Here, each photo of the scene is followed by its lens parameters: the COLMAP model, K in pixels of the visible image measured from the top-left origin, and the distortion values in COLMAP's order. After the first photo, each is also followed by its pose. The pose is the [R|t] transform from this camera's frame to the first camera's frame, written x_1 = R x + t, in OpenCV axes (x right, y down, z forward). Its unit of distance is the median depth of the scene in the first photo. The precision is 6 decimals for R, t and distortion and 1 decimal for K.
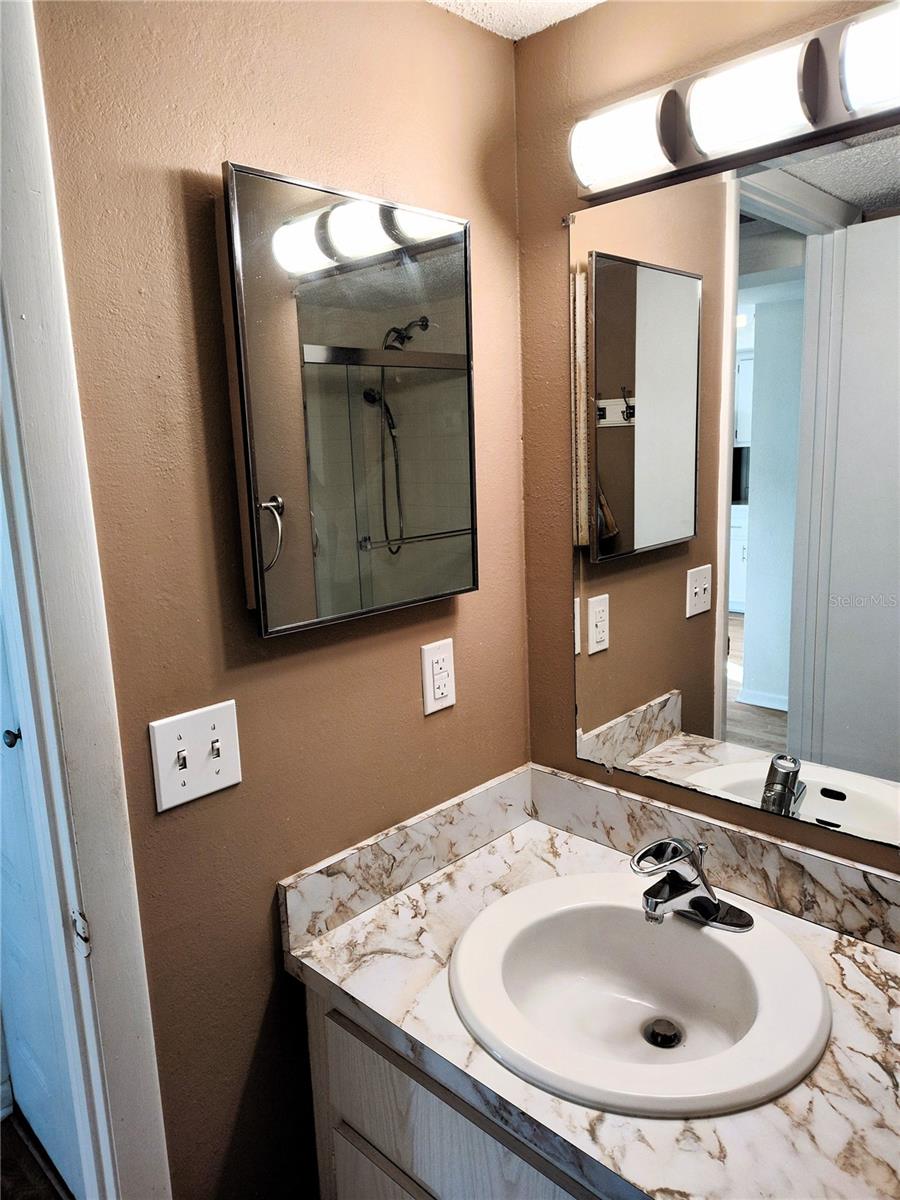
lens RADIAL K [[821.1, 0, 445.4], [0, 821.1, 597.5], [0, 0, 1]] dist [0.110280, -0.111480]
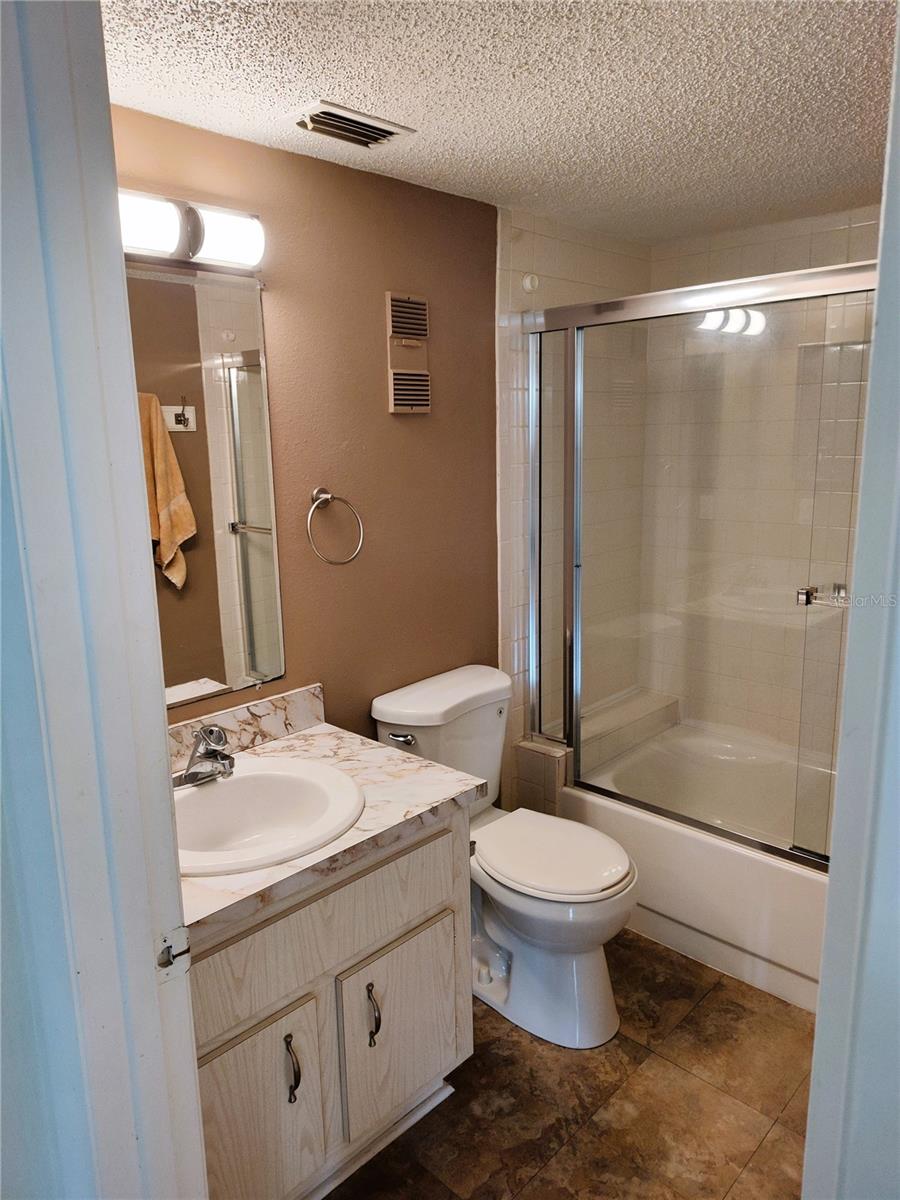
lens RADIAL K [[821.1, 0, 445.4], [0, 821.1, 597.5], [0, 0, 1]] dist [0.110280, -0.111480]
pose [[0.020548, -0.155850, 0.987567, -1.121611], [0.204071, 0.967634, 0.148458, -0.056672], [-0.978740, 0.198484, 0.051687, 0.477404]]
